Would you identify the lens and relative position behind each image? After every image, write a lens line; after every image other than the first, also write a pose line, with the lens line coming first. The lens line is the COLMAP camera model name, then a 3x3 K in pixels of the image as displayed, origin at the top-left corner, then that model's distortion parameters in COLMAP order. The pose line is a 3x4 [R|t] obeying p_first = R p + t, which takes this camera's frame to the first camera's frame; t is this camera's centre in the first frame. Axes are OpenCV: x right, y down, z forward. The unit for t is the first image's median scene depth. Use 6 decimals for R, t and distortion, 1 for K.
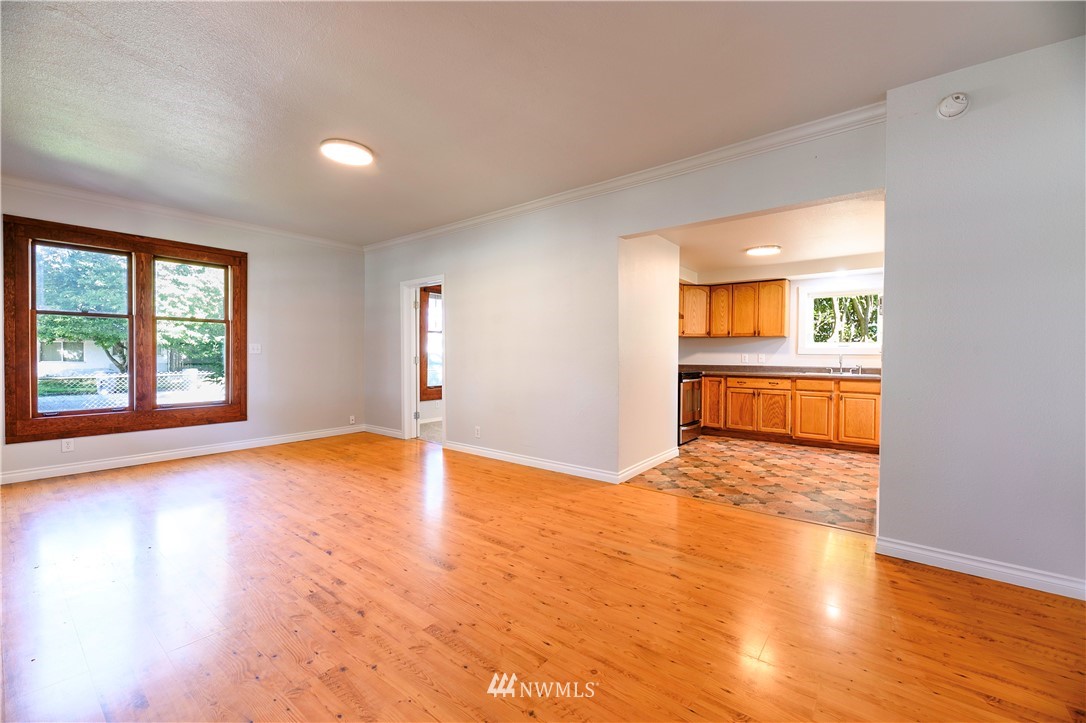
lens RADIAL K [[444.8, 0, 551.7], [0, 444.8, 360.0], [0, 0, 1]] dist [-0.000549, -0.003257]
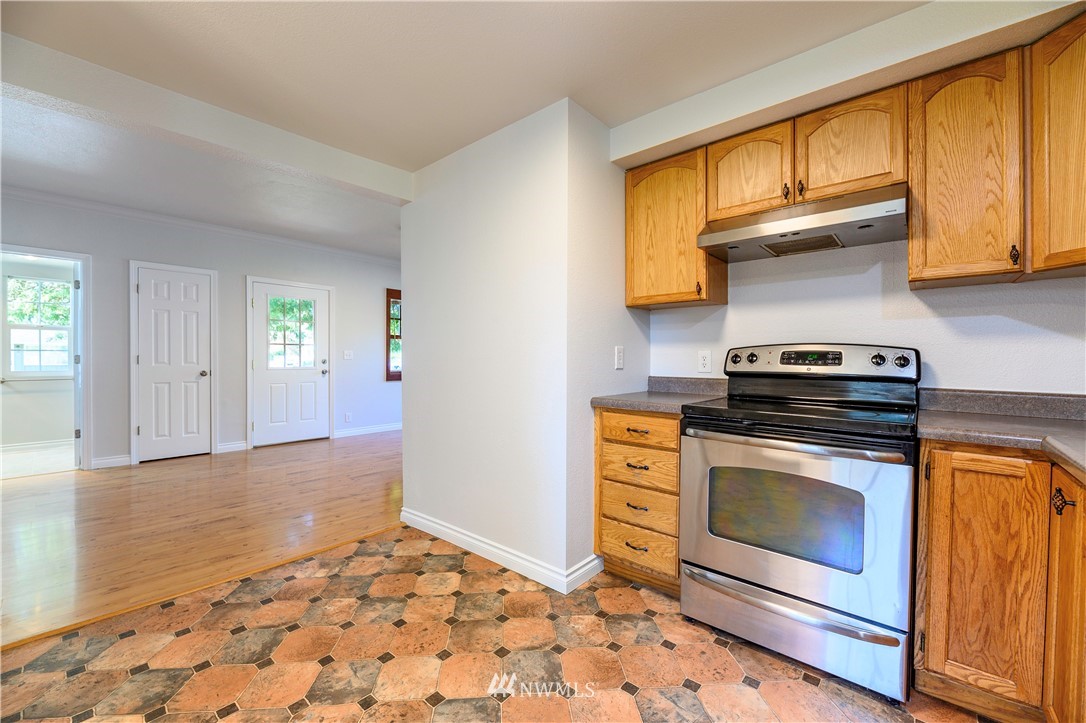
lens RADIAL K [[444.8, 0, 534.1], [0, 444.8, 362.2], [0, 0, 1]] dist [-0.000549, -0.003257]
pose [[-0.082526, 0.001099, -0.996588, 0.949646], [-0.014368, 0.999894, 0.002293, -0.004630], [0.996485, 0.014508, -0.082501, 1.353209]]
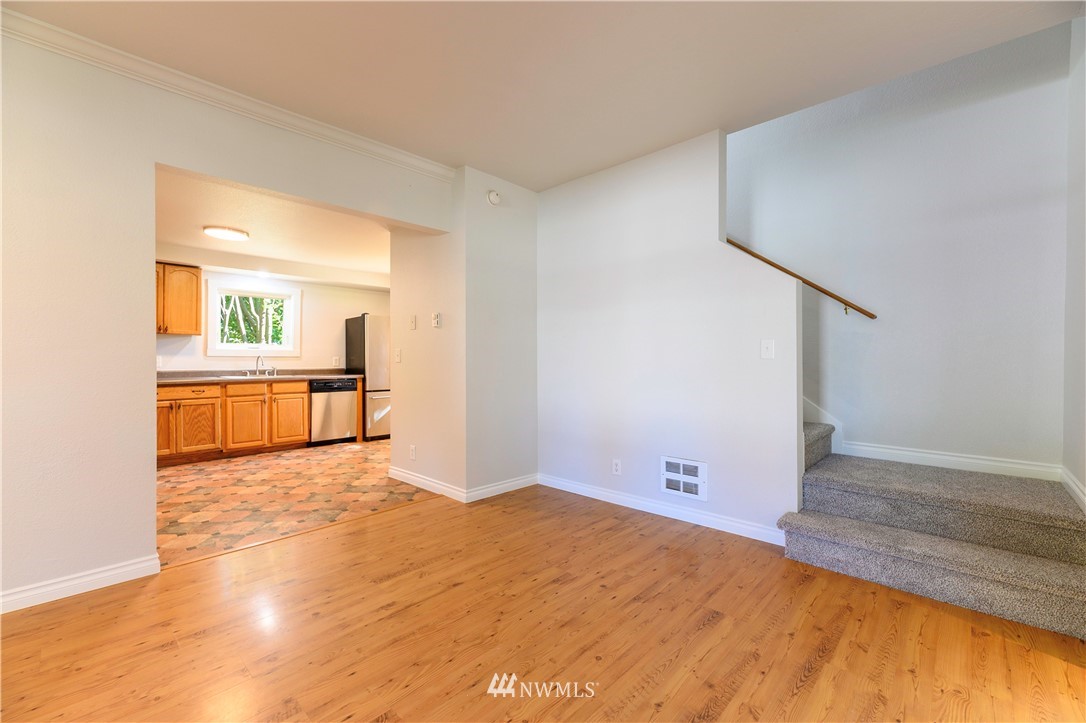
lens RADIAL K [[444.8, 0, 539.6], [0, 444.8, 363.3], [0, 0, 1]] dist [-0.000549, -0.003257]
pose [[0.099937, -0.017067, 0.994847, -0.413503], [0.011380, 0.999807, 0.016009, -0.009822], [-0.994929, 0.009722, 0.100112, 0.439607]]
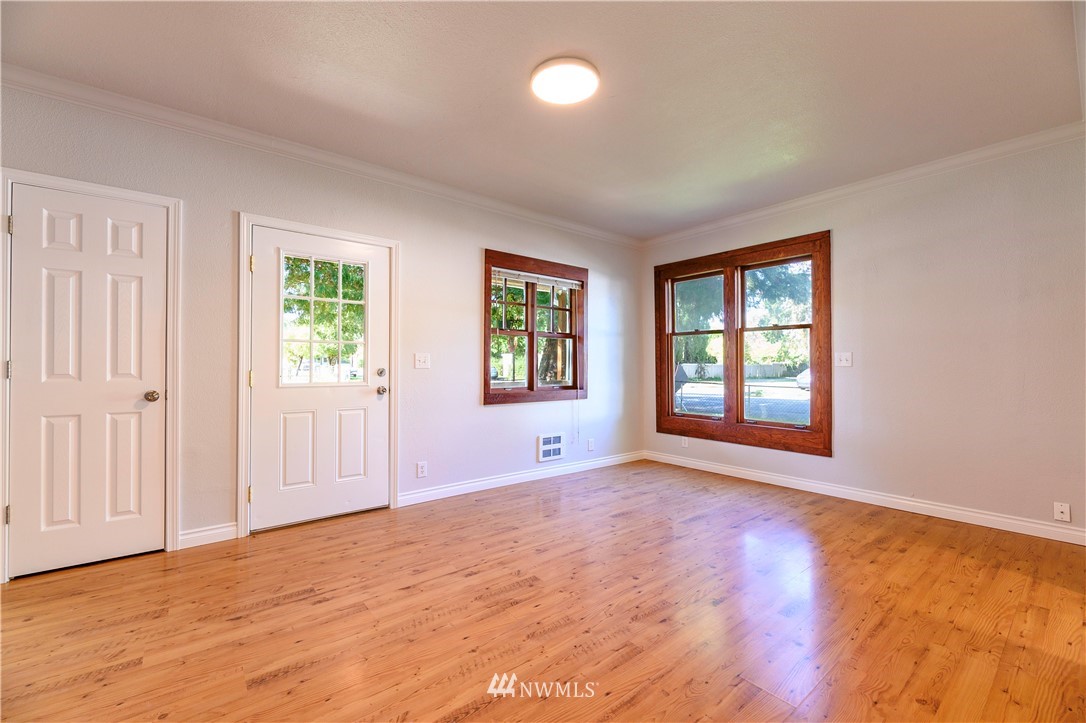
lens RADIAL K [[444.8, 0, 536.1], [0, 444.8, 362.0], [0, 0, 1]] dist [-0.000549, -0.003257]
pose [[-0.245204, -0.013978, -0.969371, 0.204148], [-0.015383, 0.999826, -0.010526, -0.008053], [0.969349, 0.012331, -0.245377, 0.989701]]
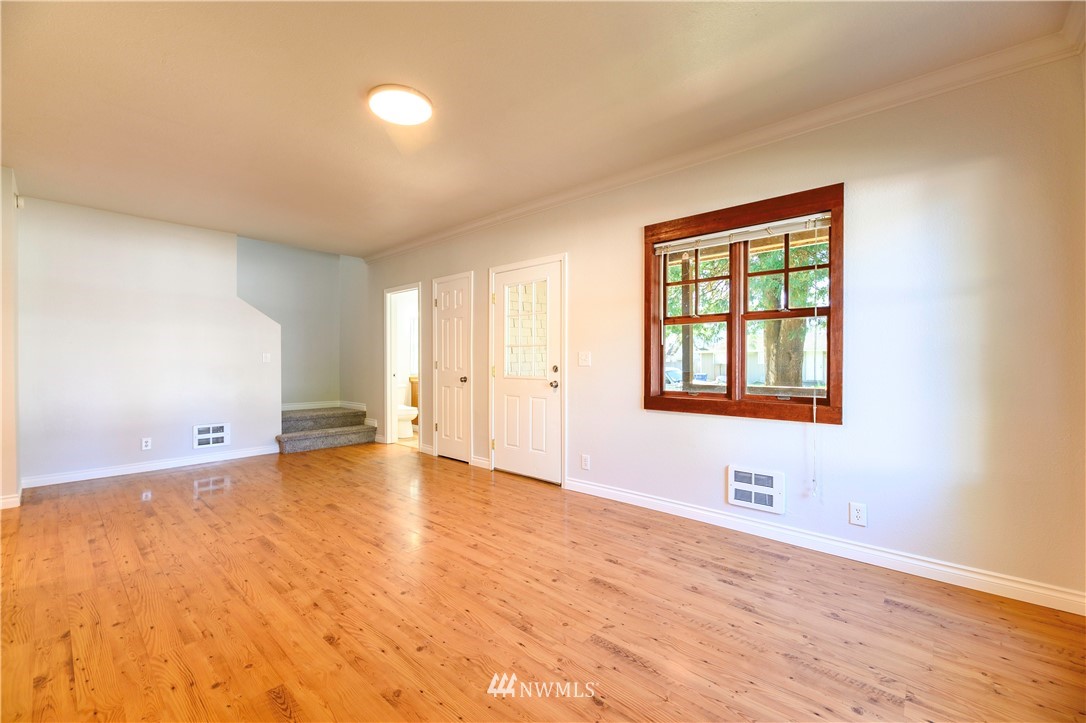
lens RADIAL K [[444.8, 0, 548.9], [0, 444.8, 361.4], [0, 0, 1]] dist [-0.000549, -0.003257]
pose [[-0.997556, -0.005927, 0.069614, -0.672504], [-0.005332, 0.999948, 0.008725, -0.019440], [-0.069662, 0.008333, -0.997536, 1.538993]]
